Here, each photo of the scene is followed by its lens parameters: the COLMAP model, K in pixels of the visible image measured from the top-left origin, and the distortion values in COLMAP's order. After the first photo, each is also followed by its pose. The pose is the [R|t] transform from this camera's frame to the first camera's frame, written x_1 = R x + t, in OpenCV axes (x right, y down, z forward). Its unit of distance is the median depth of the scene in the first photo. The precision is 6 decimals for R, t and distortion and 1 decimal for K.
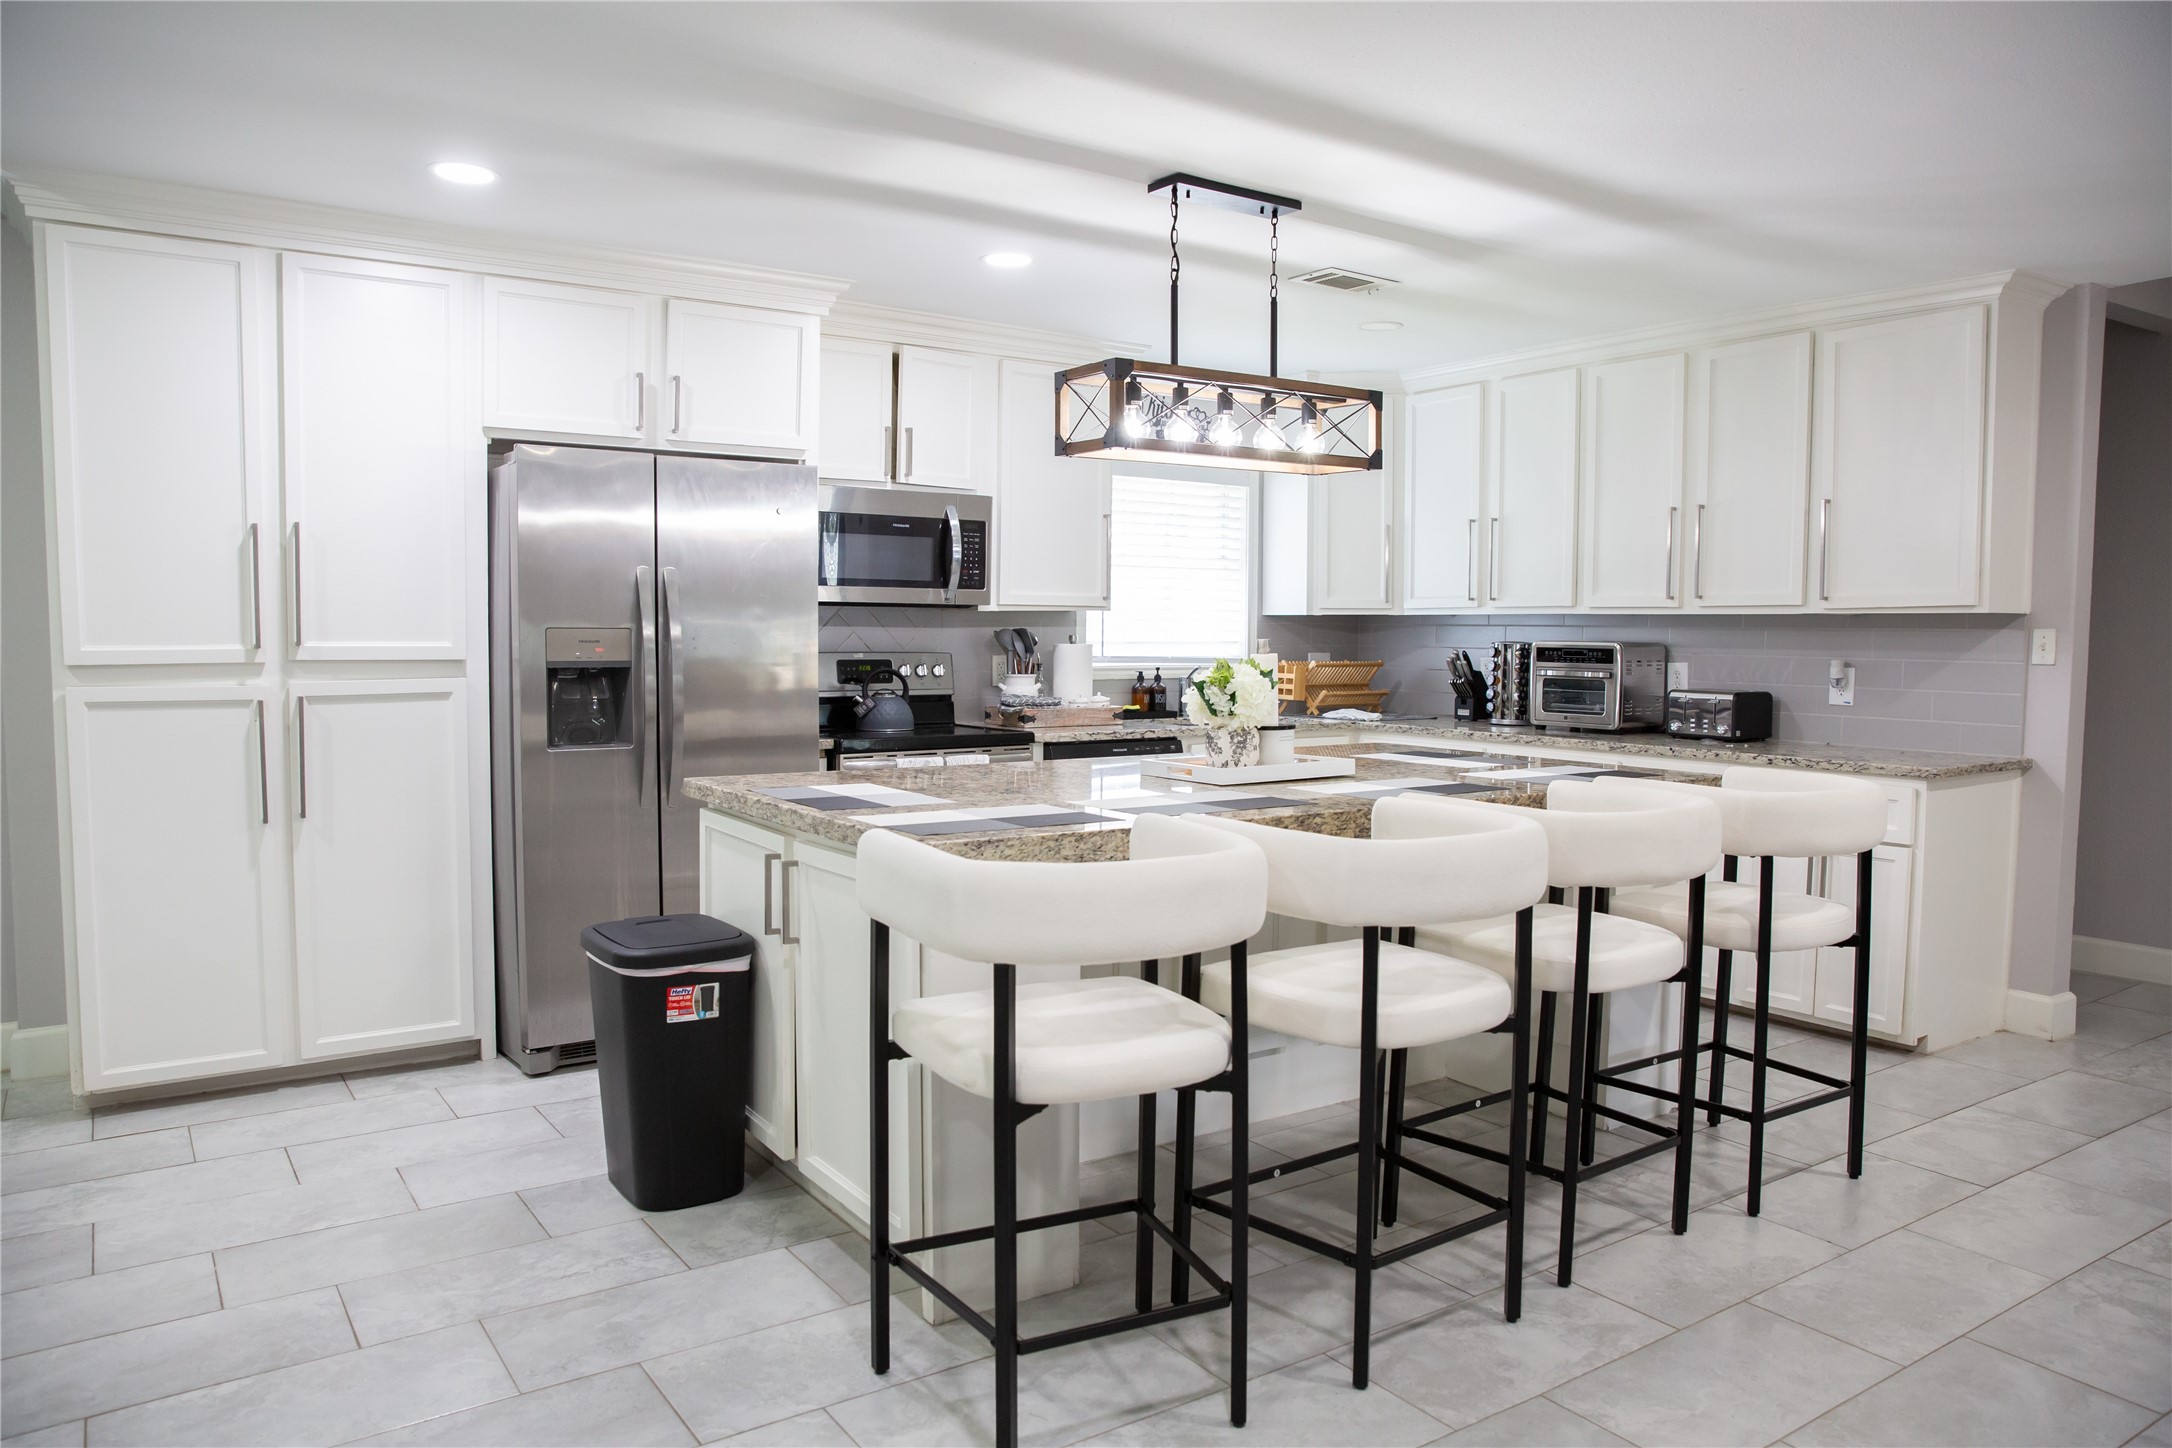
lens RADIAL K [[1481.0, 0, 1077.5], [0, 1481.0, 722.0], [0, 0, 1]] dist [-0.106004, 0.083881]
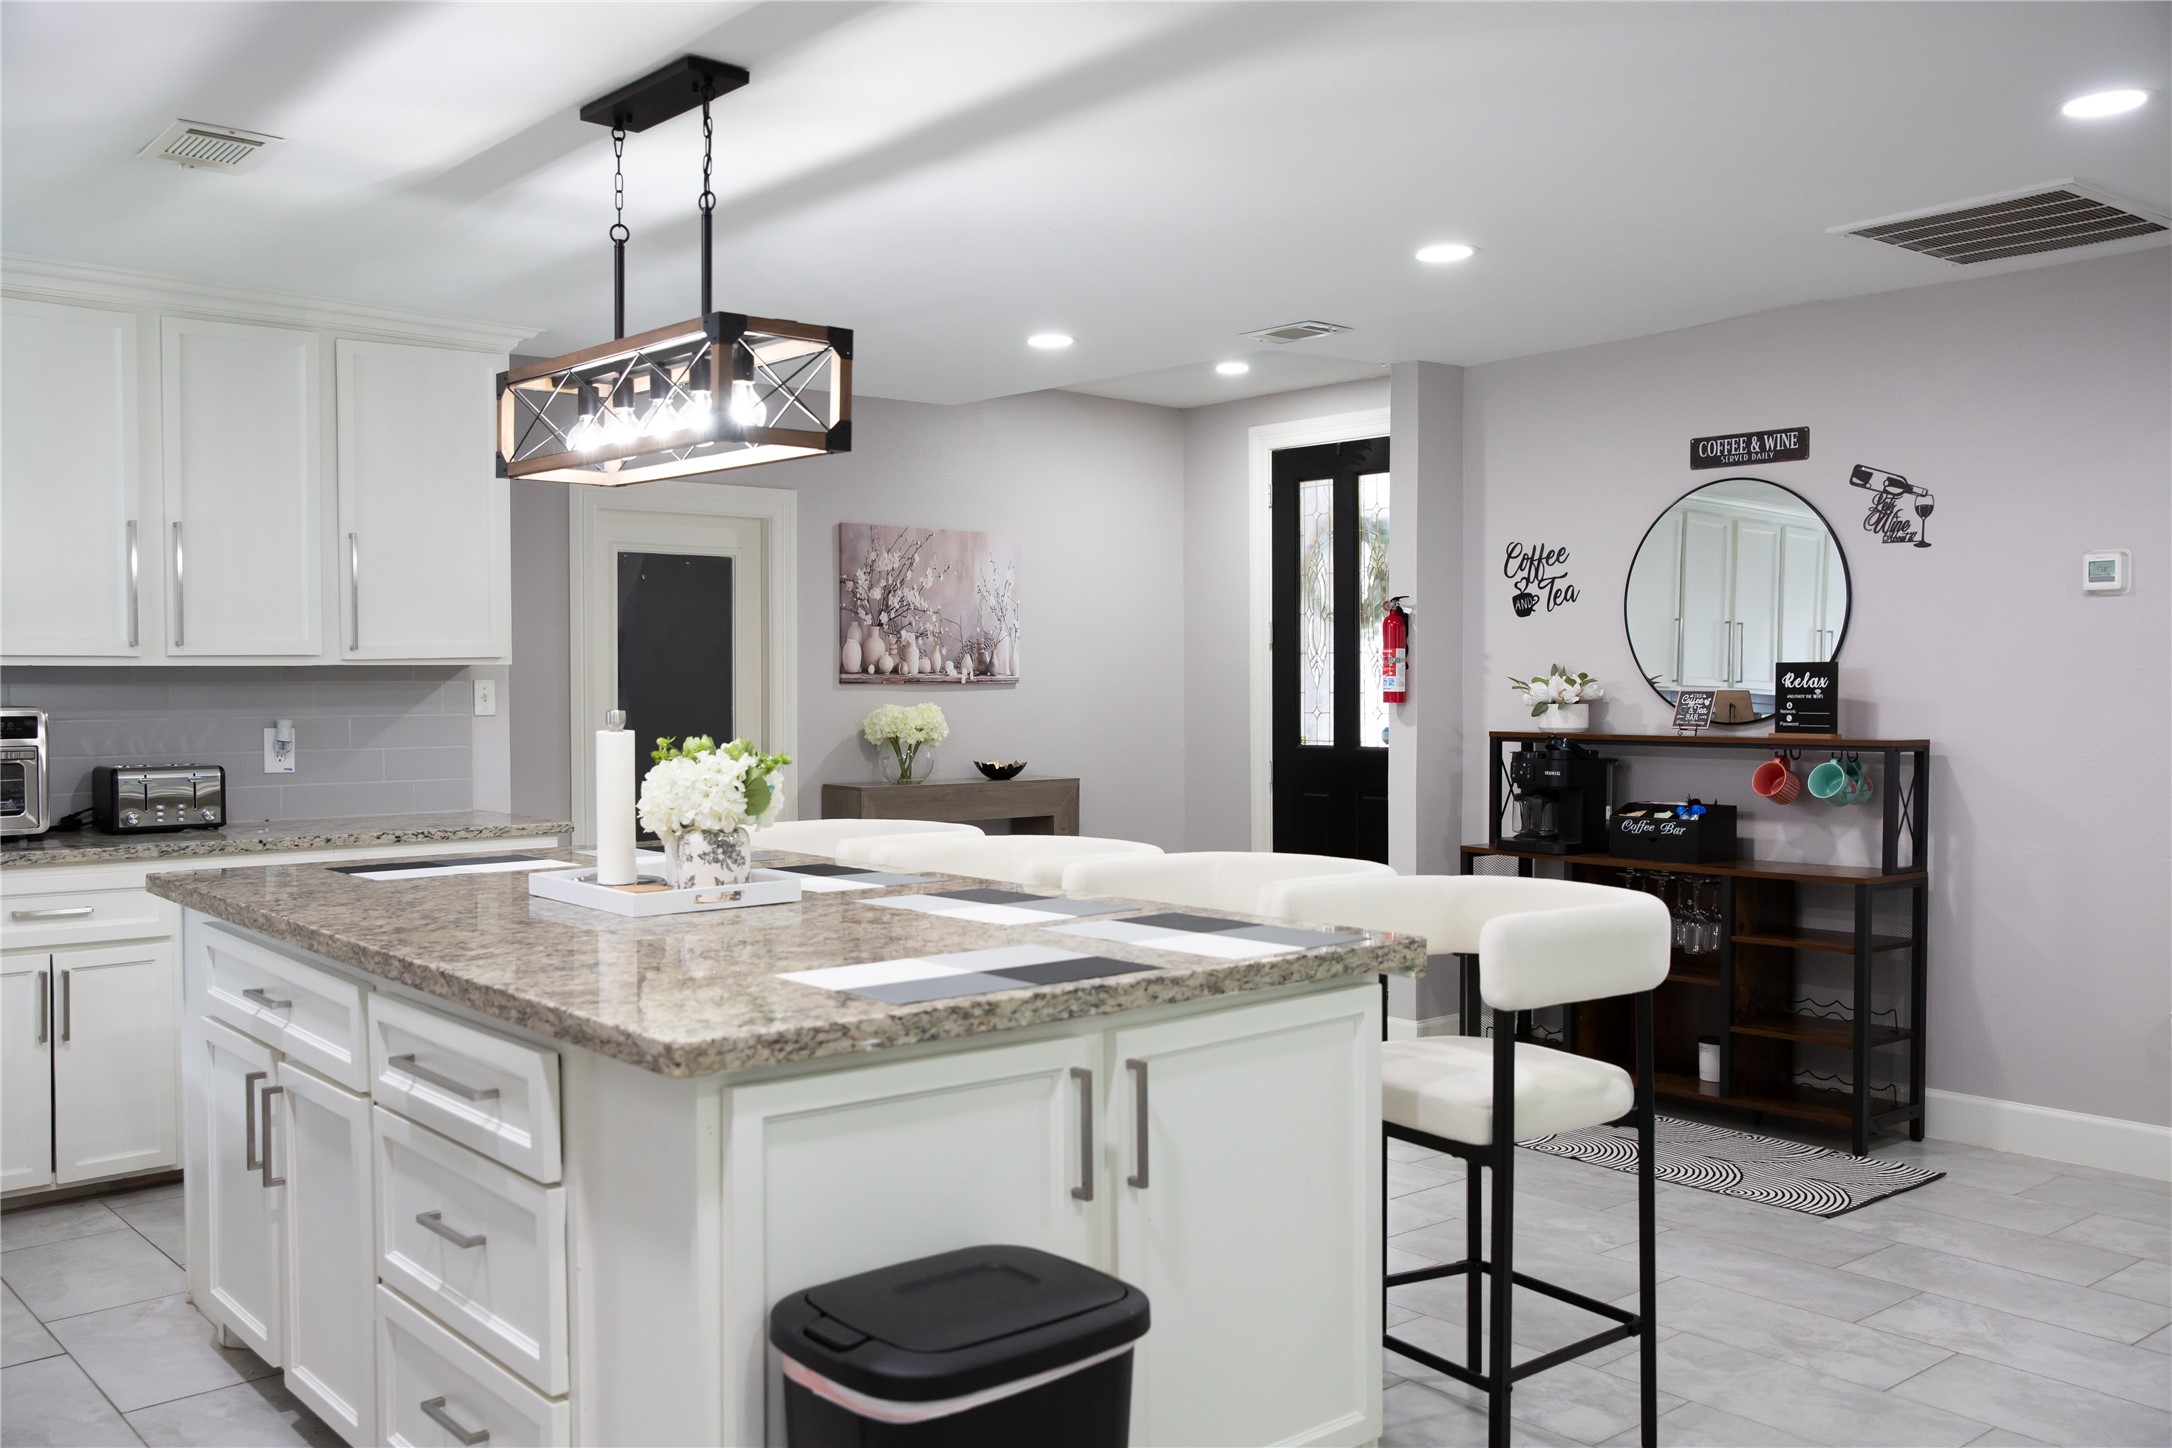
lens RADIAL K [[1860.8, 0, 1073.5], [0, 1860.8, 728.1], [0, 0, 1]] dist [-0.030786, 0.001787]
pose [[-0.102526, -0.036977, 0.994043, -0.552396], [0.066353, 0.996829, 0.043925, -0.050625], [-0.992515, 0.070461, -0.099748, 0.600557]]
